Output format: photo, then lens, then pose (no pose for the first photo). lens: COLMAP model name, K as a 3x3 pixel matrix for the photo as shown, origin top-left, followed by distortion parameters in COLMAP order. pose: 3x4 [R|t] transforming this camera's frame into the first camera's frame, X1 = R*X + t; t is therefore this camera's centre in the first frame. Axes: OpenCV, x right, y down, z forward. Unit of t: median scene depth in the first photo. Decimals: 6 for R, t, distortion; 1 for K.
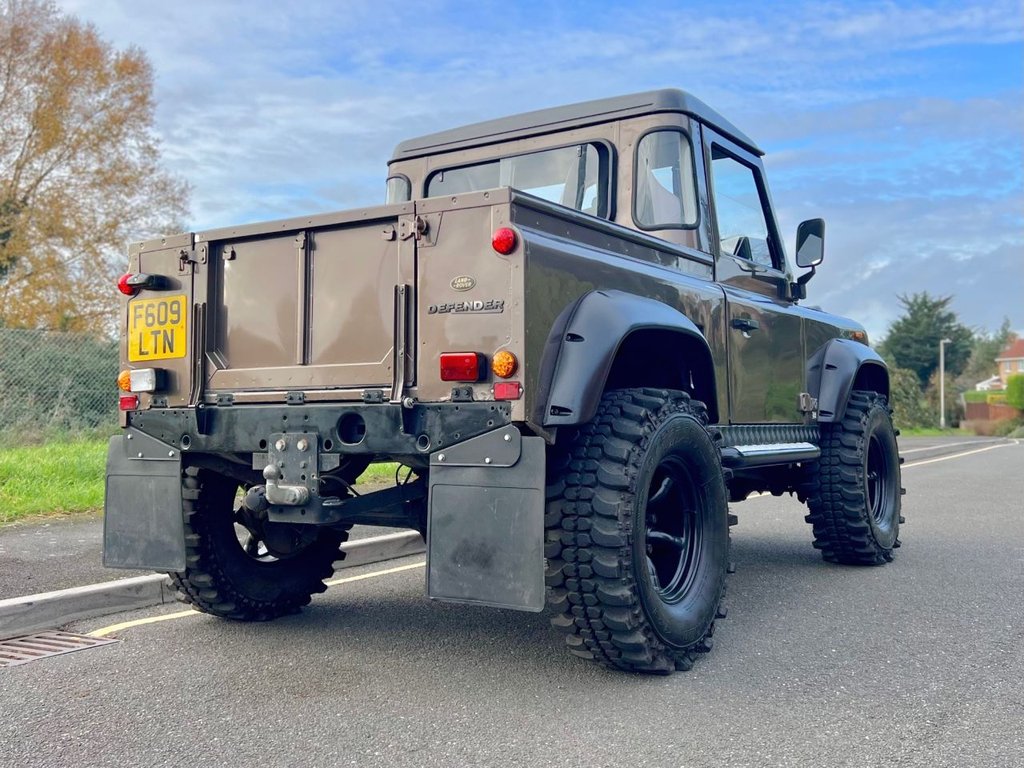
lens RADIAL K [[1116.7, 0, 508.5], [0, 1116.7, 320.6], [0, 0, 1]] dist [0.051906, -0.041612]
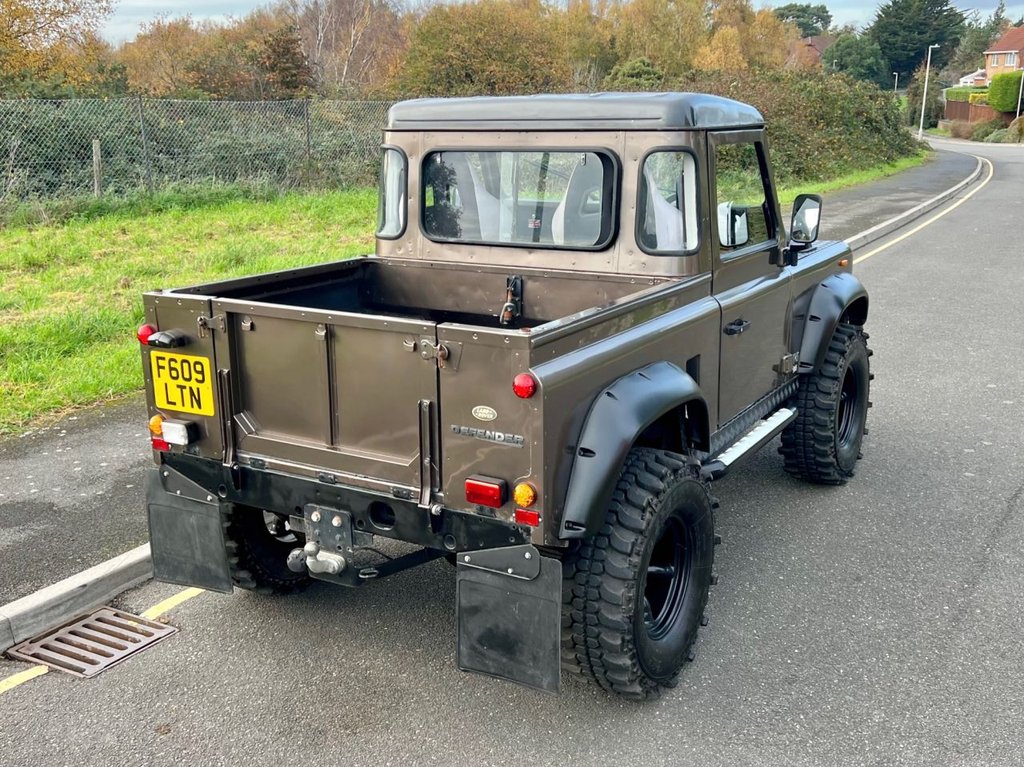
lens RADIAL K [[1132.2, 0, 515.2], [0, 1132.2, 400.9], [0, 0, 1]] dist [0.122677, -0.213484]
pose [[0.999231, -0.014832, 0.036303, -0.041944], [0.001054, 0.935537, 0.353226, -0.354024], [-0.039202, -0.352916, 0.934833, -0.013773]]
